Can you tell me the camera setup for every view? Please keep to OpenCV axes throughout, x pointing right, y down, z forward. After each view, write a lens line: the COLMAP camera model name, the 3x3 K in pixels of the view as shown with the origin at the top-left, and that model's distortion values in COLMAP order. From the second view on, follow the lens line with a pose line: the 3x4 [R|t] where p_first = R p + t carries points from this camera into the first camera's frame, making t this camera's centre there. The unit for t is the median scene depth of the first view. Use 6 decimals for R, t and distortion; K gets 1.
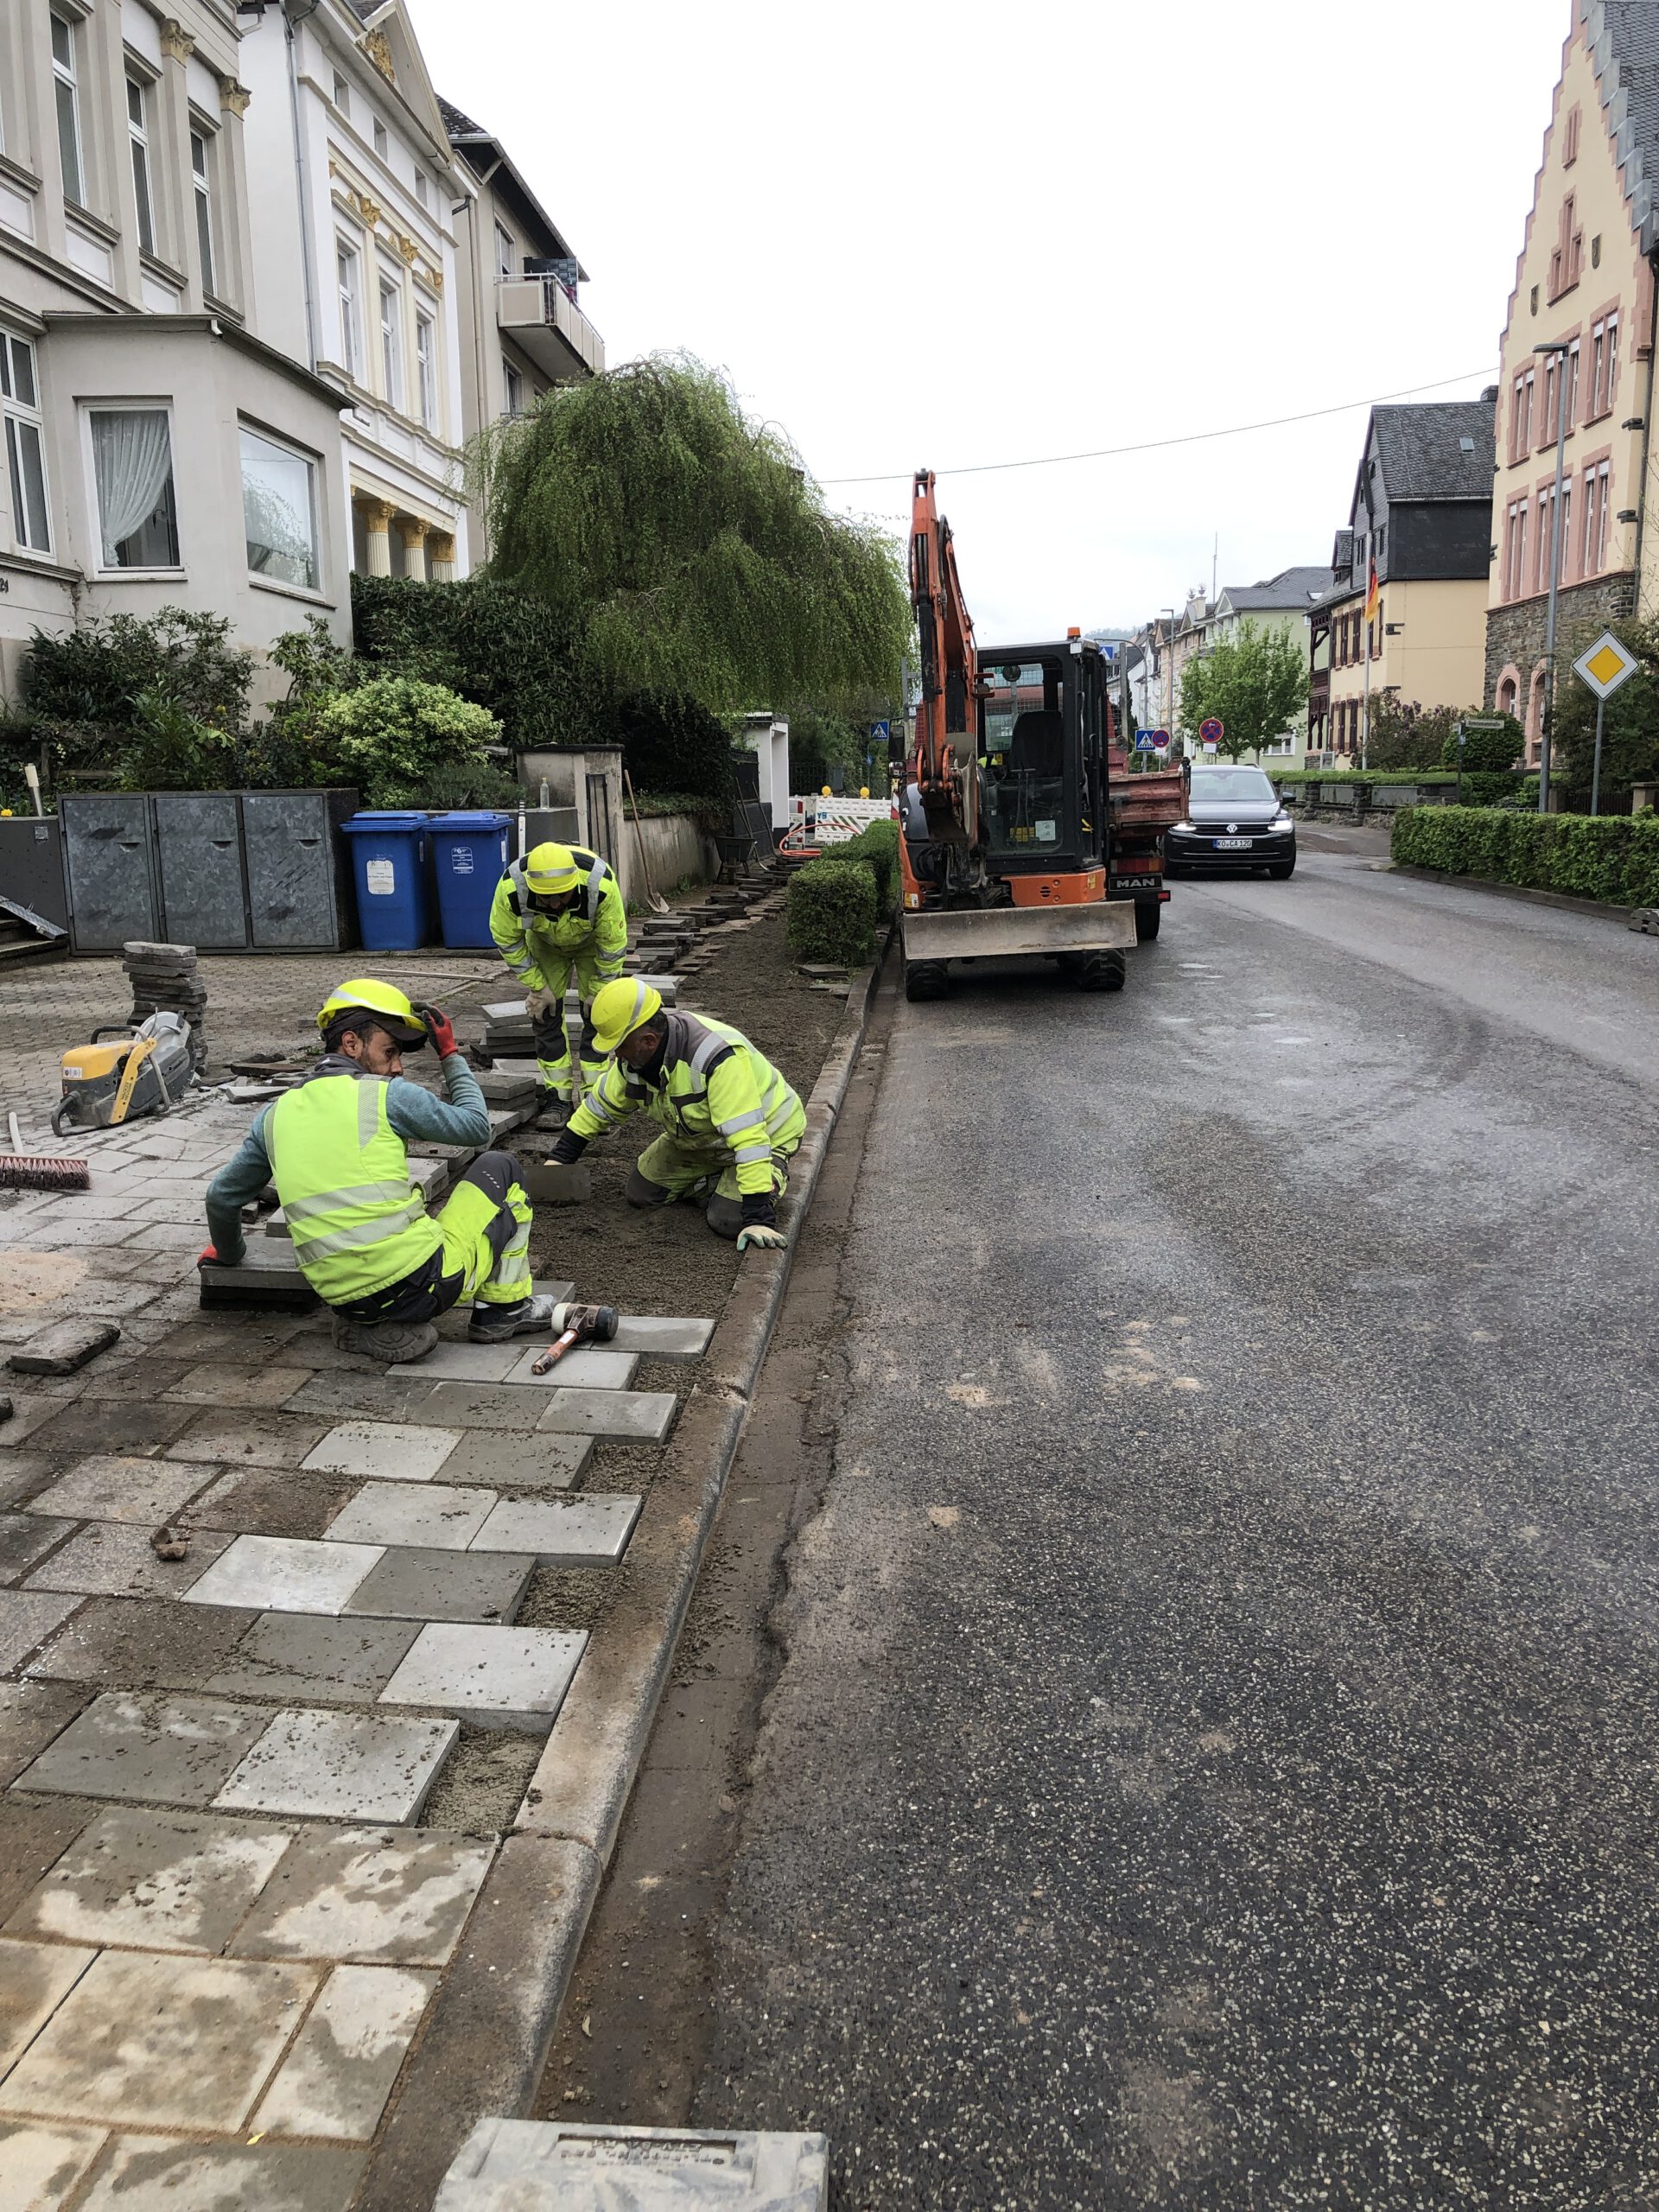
lens RADIAL K [[1794.2, 0, 829.5], [0, 1794.2, 1106.0], [0, 0, 1]] dist [0.104280, -0.211737]
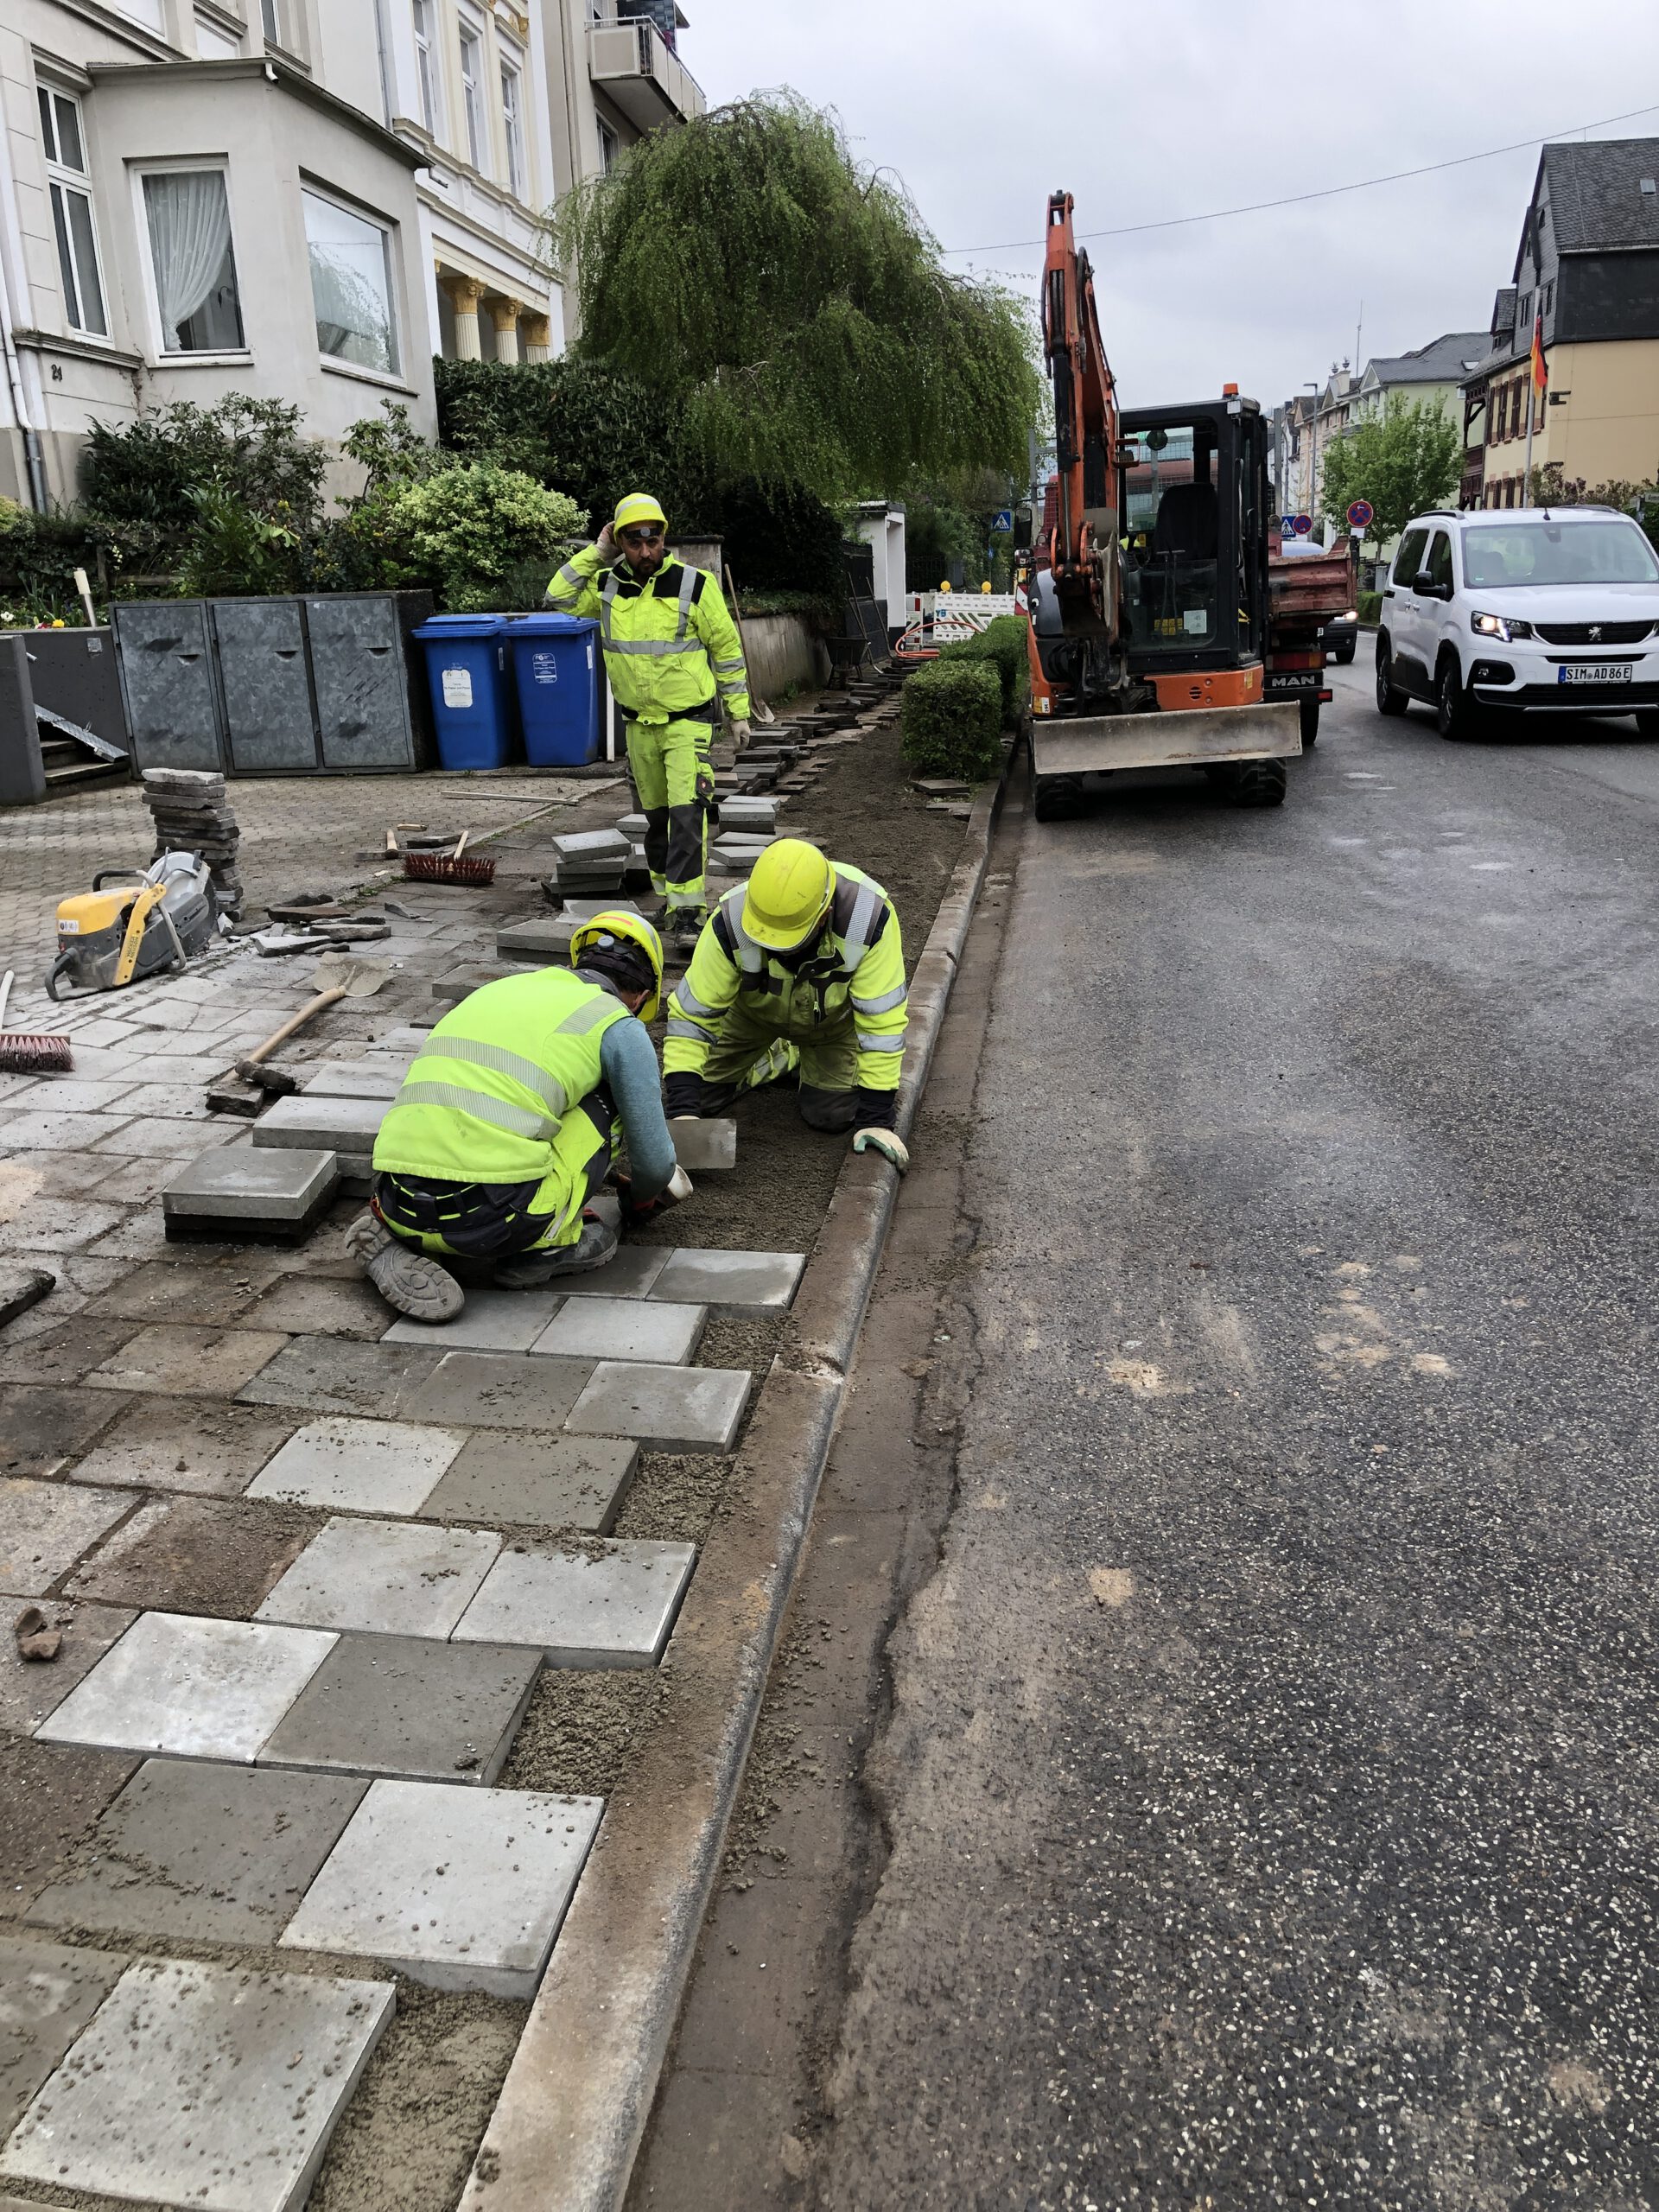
lens RADIAL K [[1809.7, 0, 839.1], [0, 1809.7, 1105.8], [0, 0, 1]] dist [0.031381, -0.014383]
pose [[0.998176, -0.000915, -0.060370, -0.000526], [0.007143, 0.994652, 0.103034, -0.018619], [0.059953, -0.103278, 0.992844, 0.146103]]
